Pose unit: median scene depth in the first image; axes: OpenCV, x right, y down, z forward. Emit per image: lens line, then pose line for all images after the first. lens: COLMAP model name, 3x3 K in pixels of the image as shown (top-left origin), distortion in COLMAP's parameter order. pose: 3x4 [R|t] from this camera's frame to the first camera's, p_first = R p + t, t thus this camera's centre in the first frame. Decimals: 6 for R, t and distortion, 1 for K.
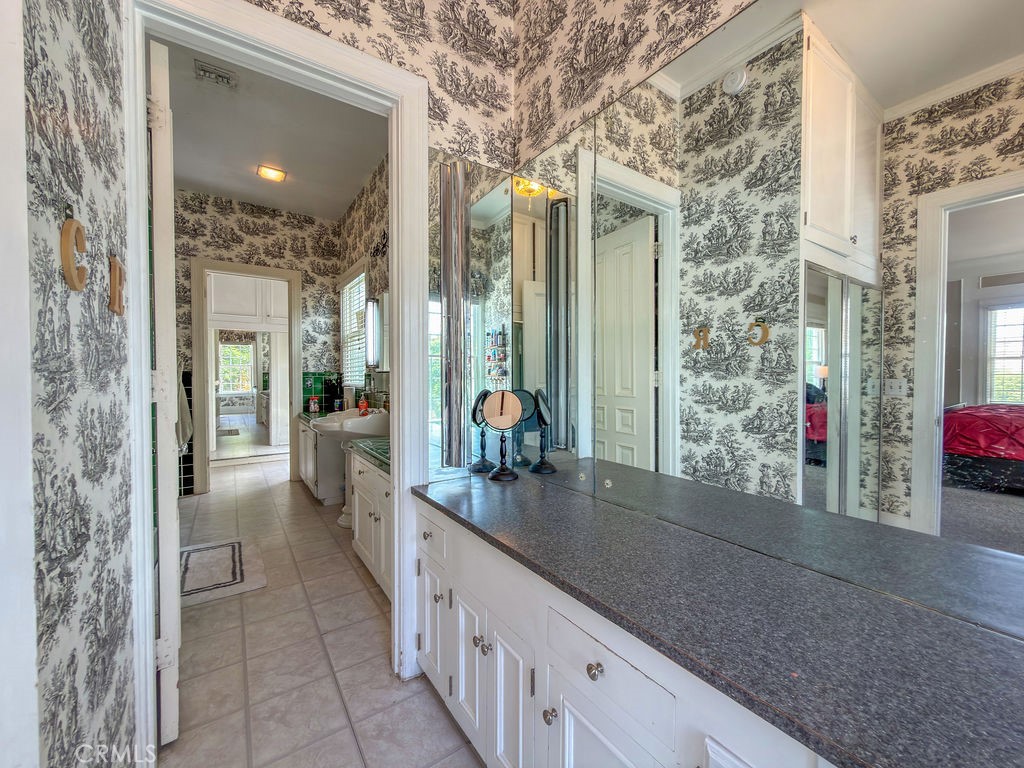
lens RADIAL K [[409.4, 0, 516.4], [0, 409.4, 383.8], [0, 0, 1]] dist [0.000086, -0.000187]
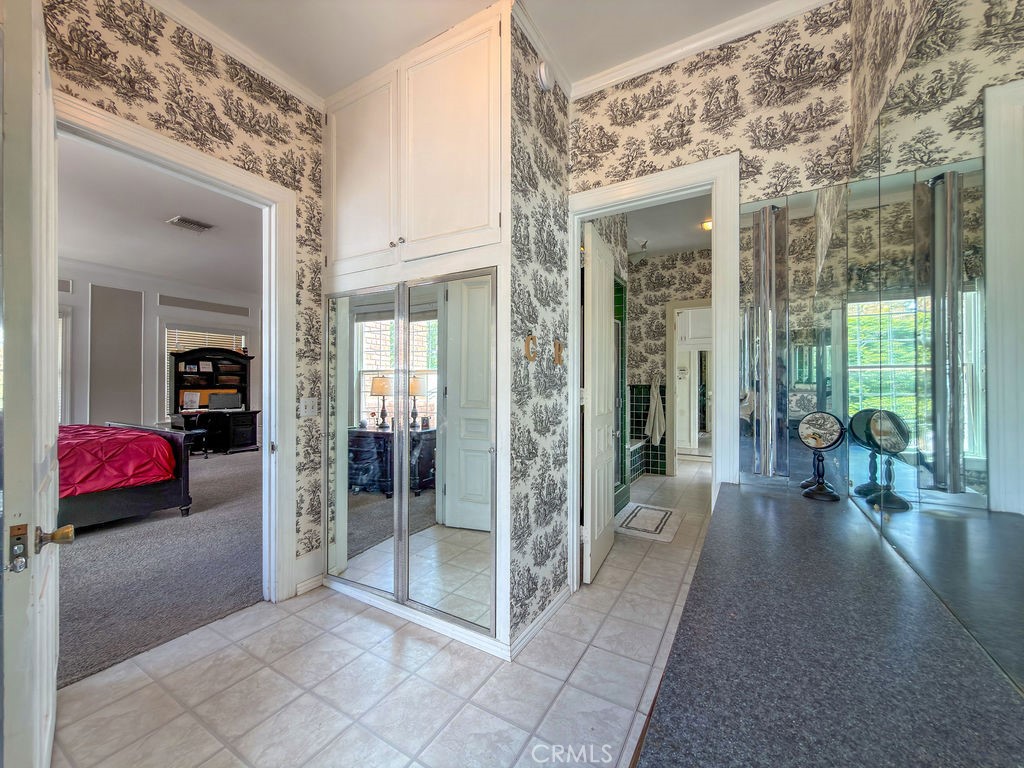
lens RADIAL K [[409.4, 0, 507.3], [0, 409.4, 383.5], [0, 0, 1]] dist [0.000086, -0.000187]
pose [[0.407812, -0.002672, -0.913062, 0.592580], [-0.021016, 0.999703, -0.012312, -0.019197], [0.912824, 0.024210, 0.407635, -0.108915]]
